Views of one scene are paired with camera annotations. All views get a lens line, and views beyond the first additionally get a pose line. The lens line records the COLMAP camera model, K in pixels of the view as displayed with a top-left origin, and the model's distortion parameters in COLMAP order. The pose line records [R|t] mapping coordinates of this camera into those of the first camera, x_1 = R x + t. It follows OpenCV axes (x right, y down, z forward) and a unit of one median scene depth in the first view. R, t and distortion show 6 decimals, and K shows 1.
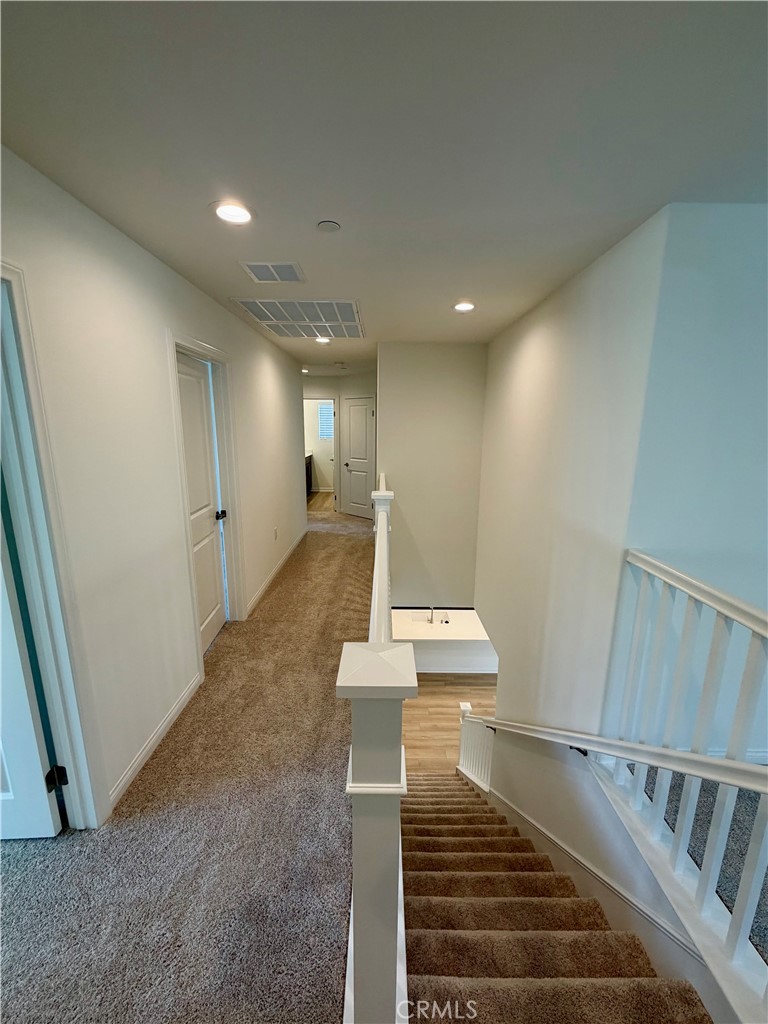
lens RADIAL K [[407.6, 0, 387.0], [0, 407.6, 511.9], [0, 0, 1]] dist [0.003003, 0.001113]
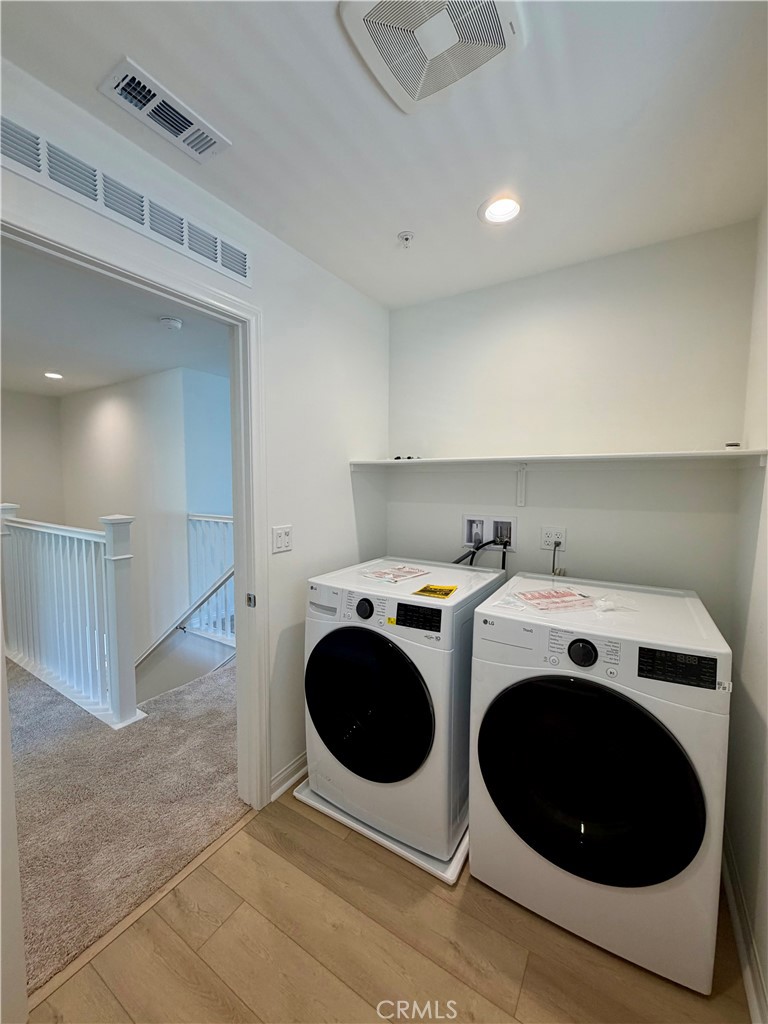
lens RADIAL K [[407.6, 0, 381.3], [0, 407.6, 508.8], [0, 0, 1]] dist [0.003003, 0.001113]
pose [[0.540669, -0.066868, 0.838574, -0.323435], [0.178694, 0.983216, -0.036810, 0.162042], [-0.822037, 0.169750, 0.543543, -0.492837]]
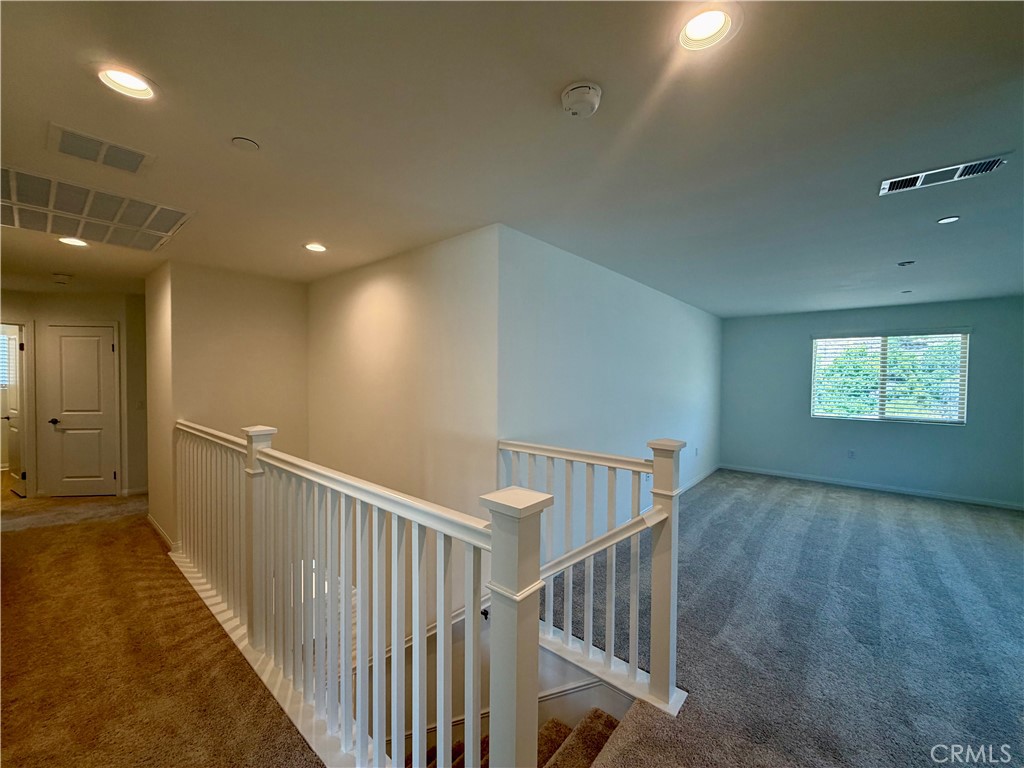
lens RADIAL K [[407.6, 0, 508.9], [0, 407.6, 387.1], [0, 0, 1]] dist [0.003003, 0.001113]
pose [[0.654517, -0.028336, 0.755516, -0.225881], [0.158965, 0.982117, -0.100879, 0.028848], [-0.739147, 0.186127, 0.647317, 0.009802]]
